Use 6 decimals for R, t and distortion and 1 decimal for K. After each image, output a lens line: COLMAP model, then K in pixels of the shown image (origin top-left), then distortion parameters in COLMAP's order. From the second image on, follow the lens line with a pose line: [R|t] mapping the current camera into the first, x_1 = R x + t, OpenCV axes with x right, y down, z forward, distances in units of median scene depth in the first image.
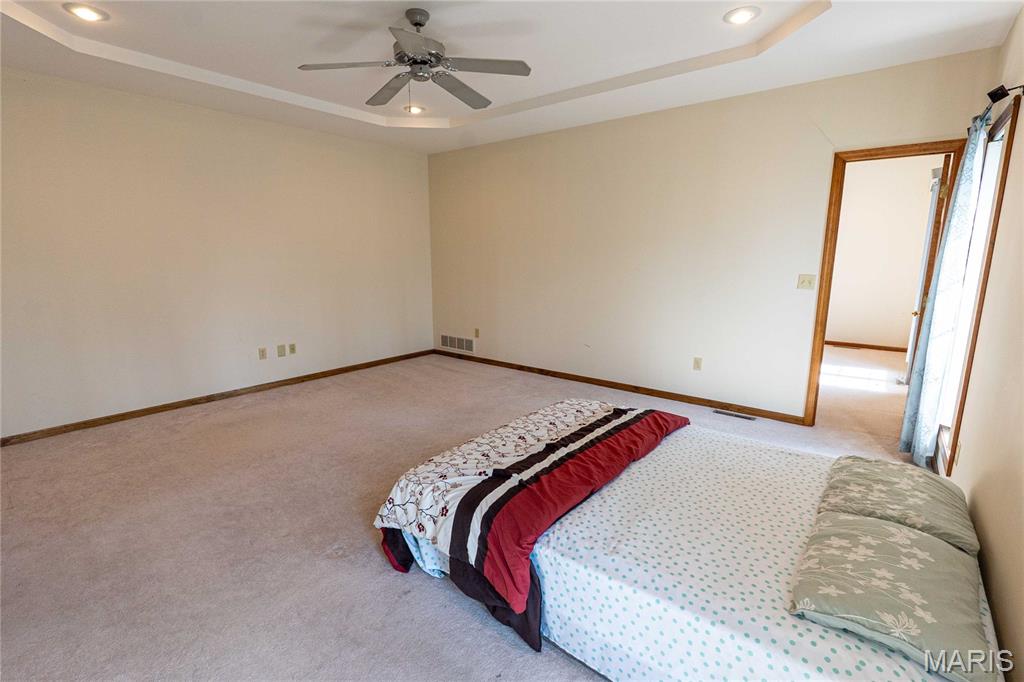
lens RADIAL K [[468.1, 0, 511.6], [0, 468.1, 346.3], [0, 0, 1]] dist [-0.017753, 0.000134]
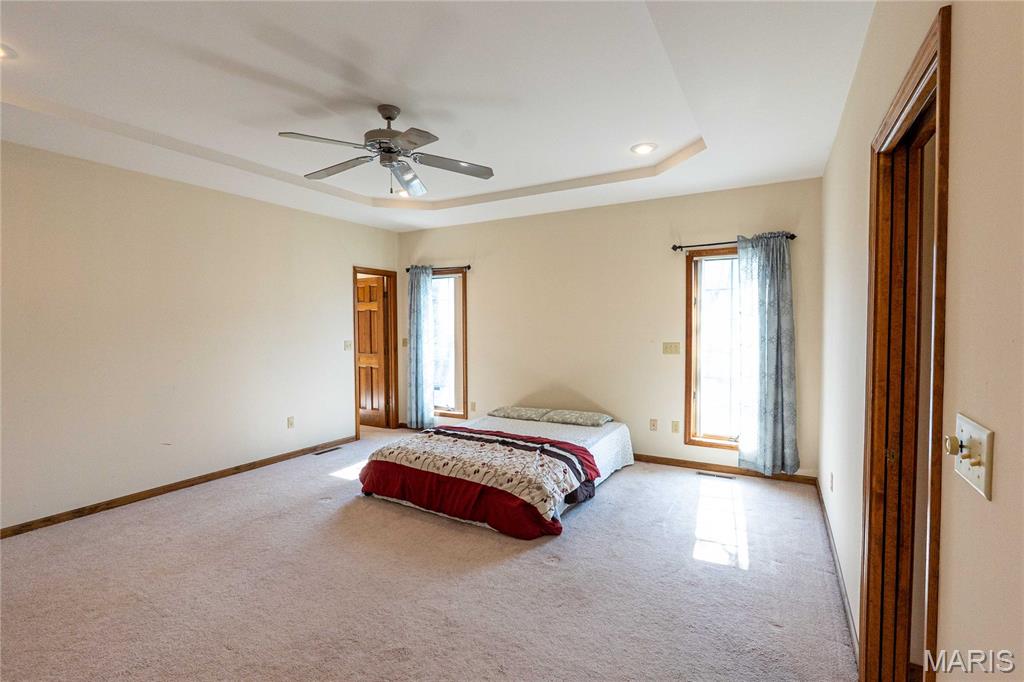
lens RADIAL K [[470.3, 0, 513.1], [0, 470.3, 340.6], [0, 0, 1]] dist [-0.006236, 0.000439]
pose [[-0.166585, -0.032638, 0.985487, -1.037083], [0.198170, 0.977951, 0.065887, -0.158758], [-0.965908, 0.206269, -0.156444, 0.771669]]
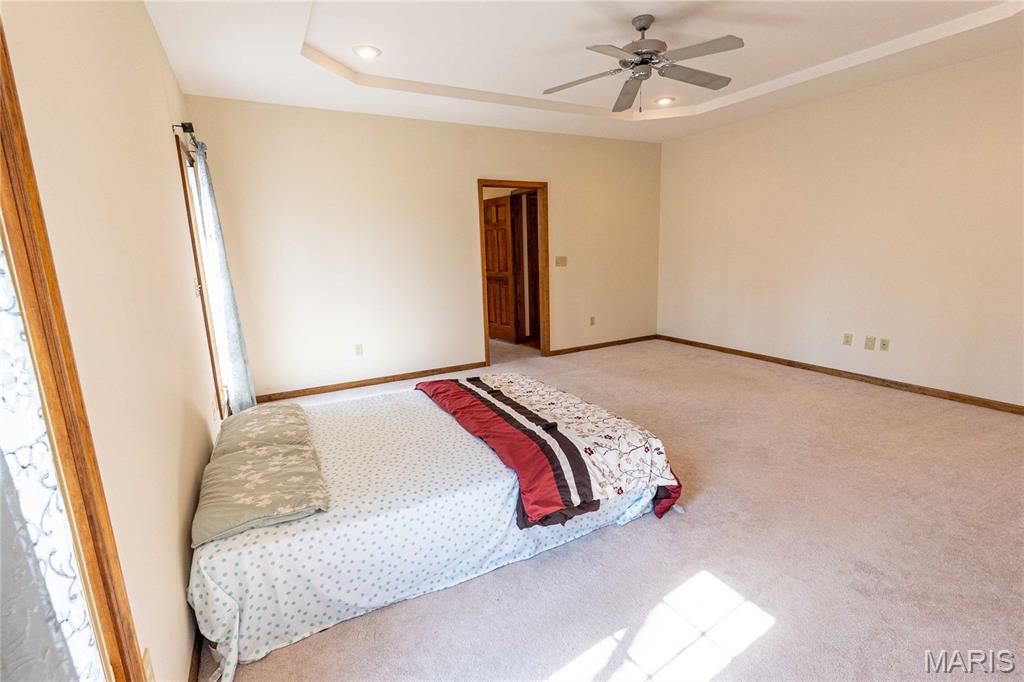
lens RADIAL K [[468.5, 0, 518.0], [0, 468.5, 340.0], [0, 0, 1]] dist [-0.000735, 0.000226]
pose [[-0.372203, 0.189885, -0.908520, 0.819285], [-0.154034, 0.952638, 0.262211, -0.183792], [0.915281, 0.237539, -0.325326, 0.977613]]
